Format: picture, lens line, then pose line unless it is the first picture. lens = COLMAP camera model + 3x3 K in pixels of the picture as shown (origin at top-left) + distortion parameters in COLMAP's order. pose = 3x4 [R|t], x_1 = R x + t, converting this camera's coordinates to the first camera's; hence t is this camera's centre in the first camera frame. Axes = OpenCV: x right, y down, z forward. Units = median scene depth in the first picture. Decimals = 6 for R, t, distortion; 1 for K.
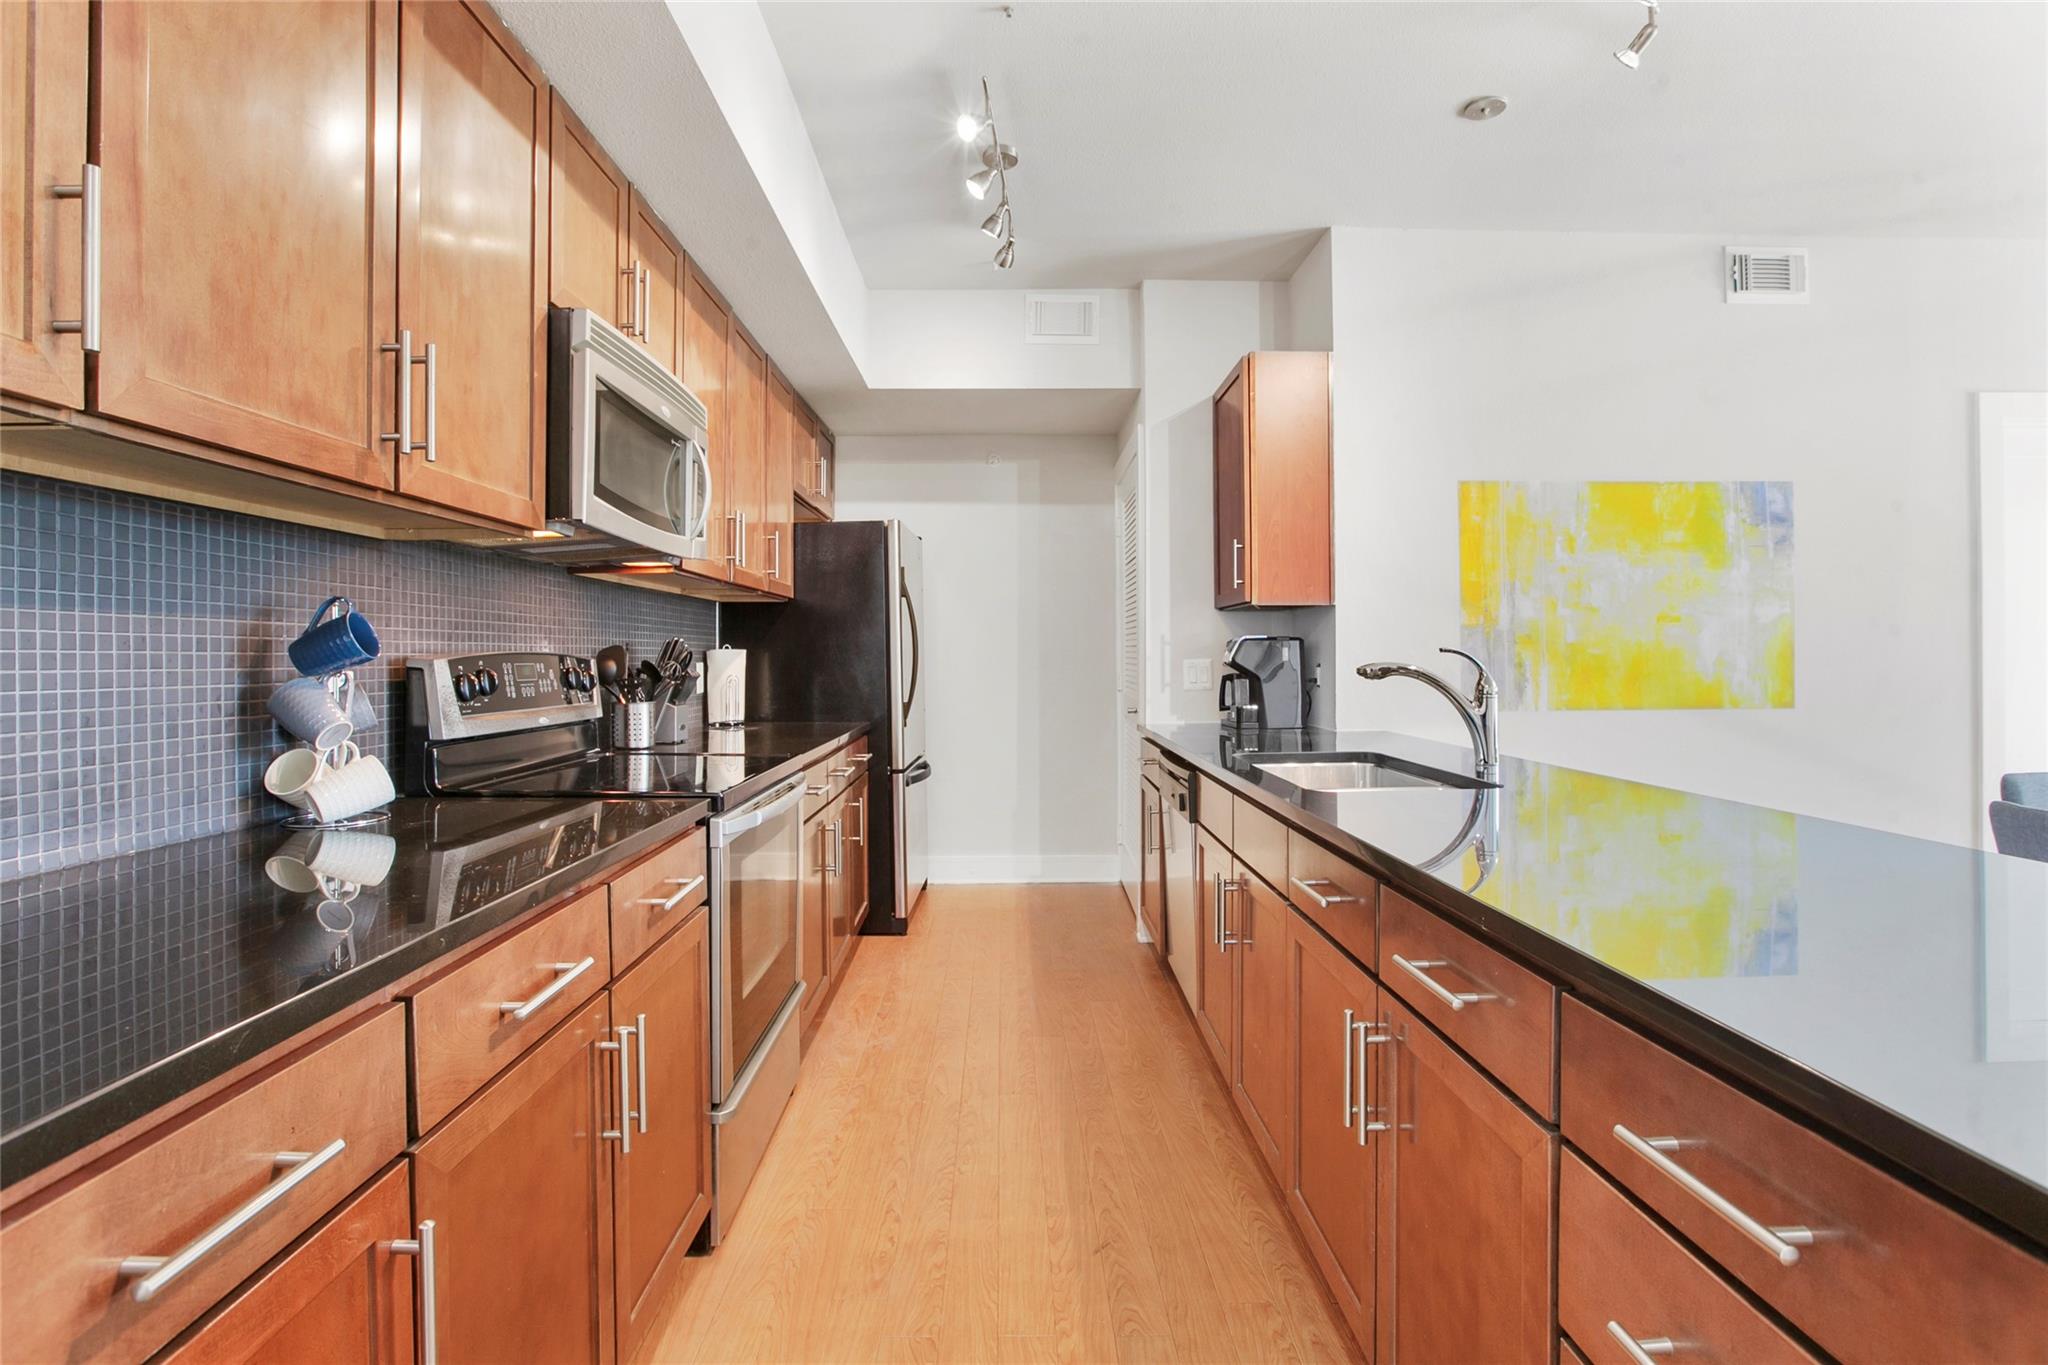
lens RADIAL K [[944.2, 0, 1013.3], [0, 944.2, 651.9], [0, 0, 1]] dist [-0.053272, 0.016333]
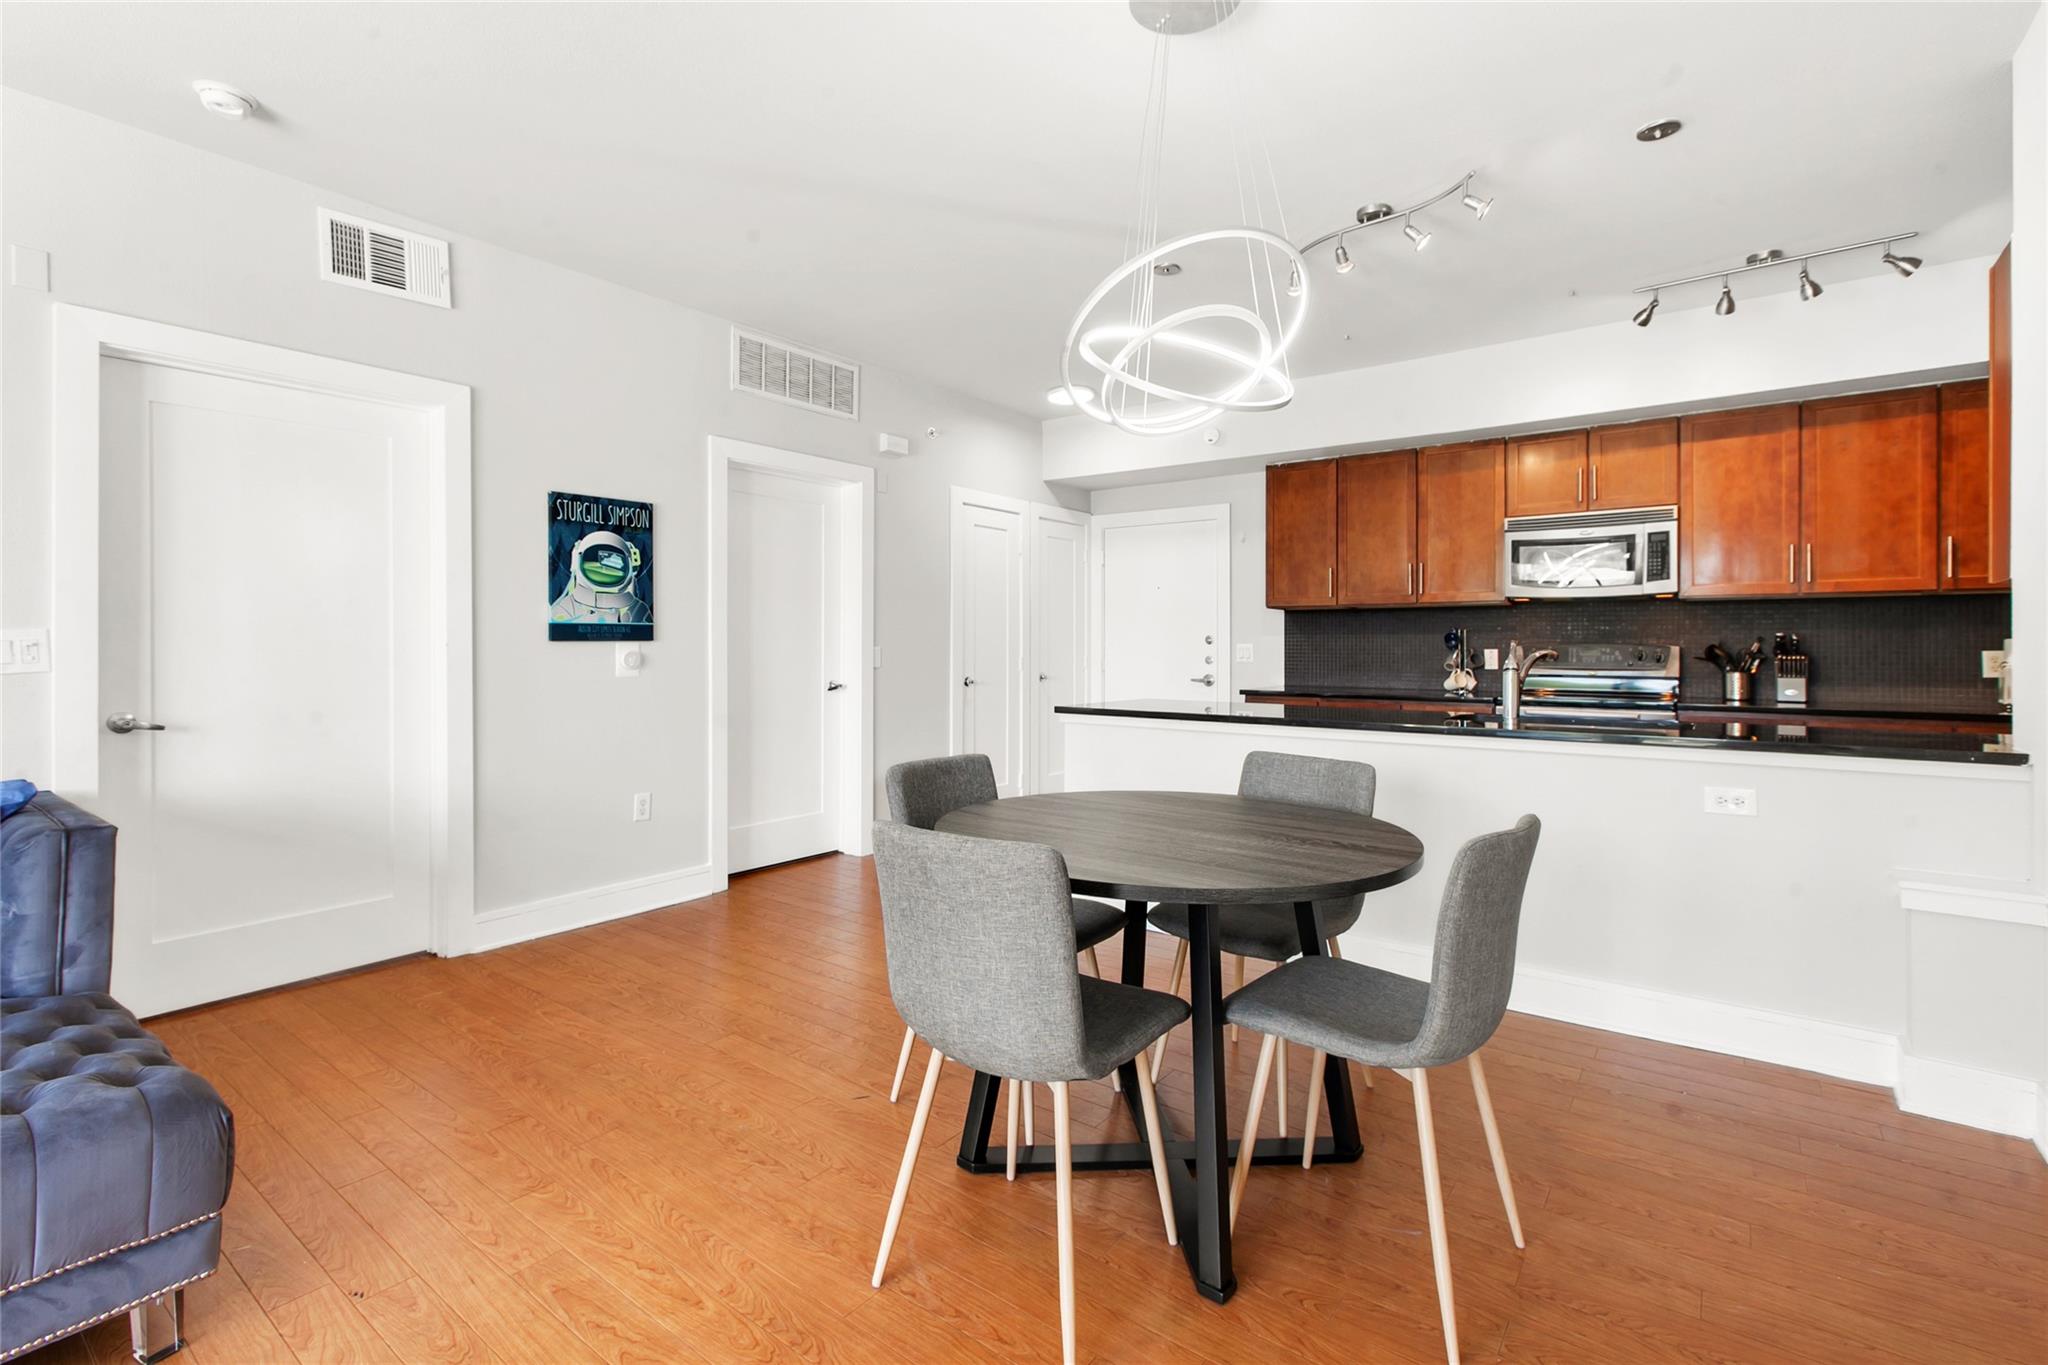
lens RADIAL K [[927.8, 0, 1022.1], [0, 927.8, 648.1], [0, 0, 1]] dist [-0.027617, 0.015691]
pose [[-0.603139, 0.005640, -0.797616, 1.386445], [0.003055, 0.999984, 0.004761, -0.001088], [0.797630, 0.000435, -0.603147, 0.811967]]
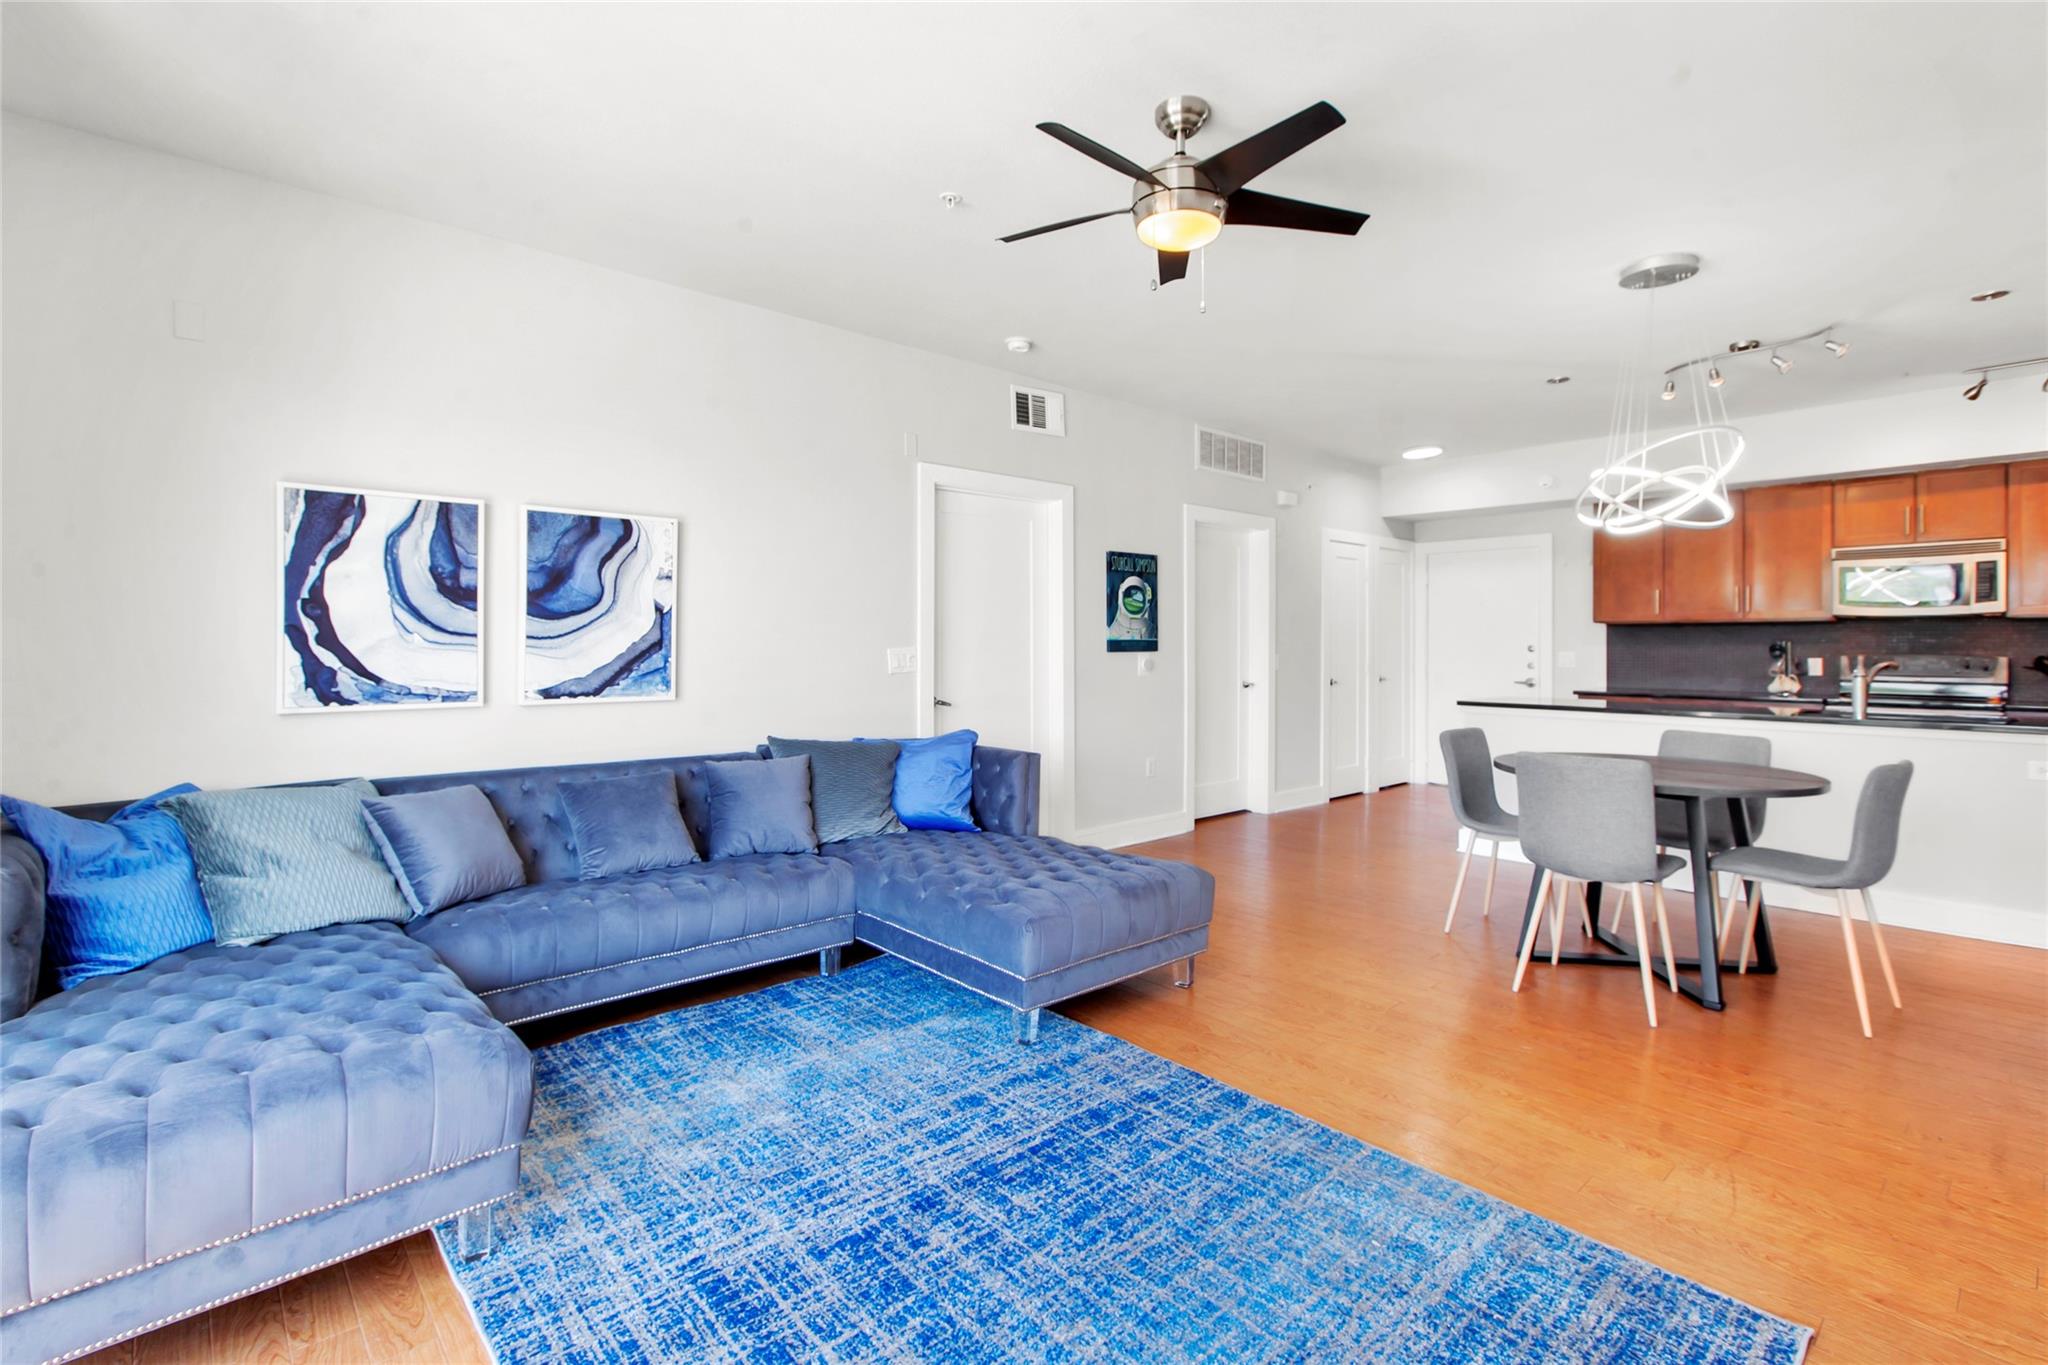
lens RADIAL K [[937.8, 0, 1016.4], [0, 937.8, 645.3], [0, 0, 1]] dist [-0.005101, 0.000842]
pose [[-0.745975, 0.001936, -0.665971, 2.089555], [0.001893, 0.999998, 0.000787, -0.019662], [0.665971, -0.000673, -0.745978, 0.831467]]
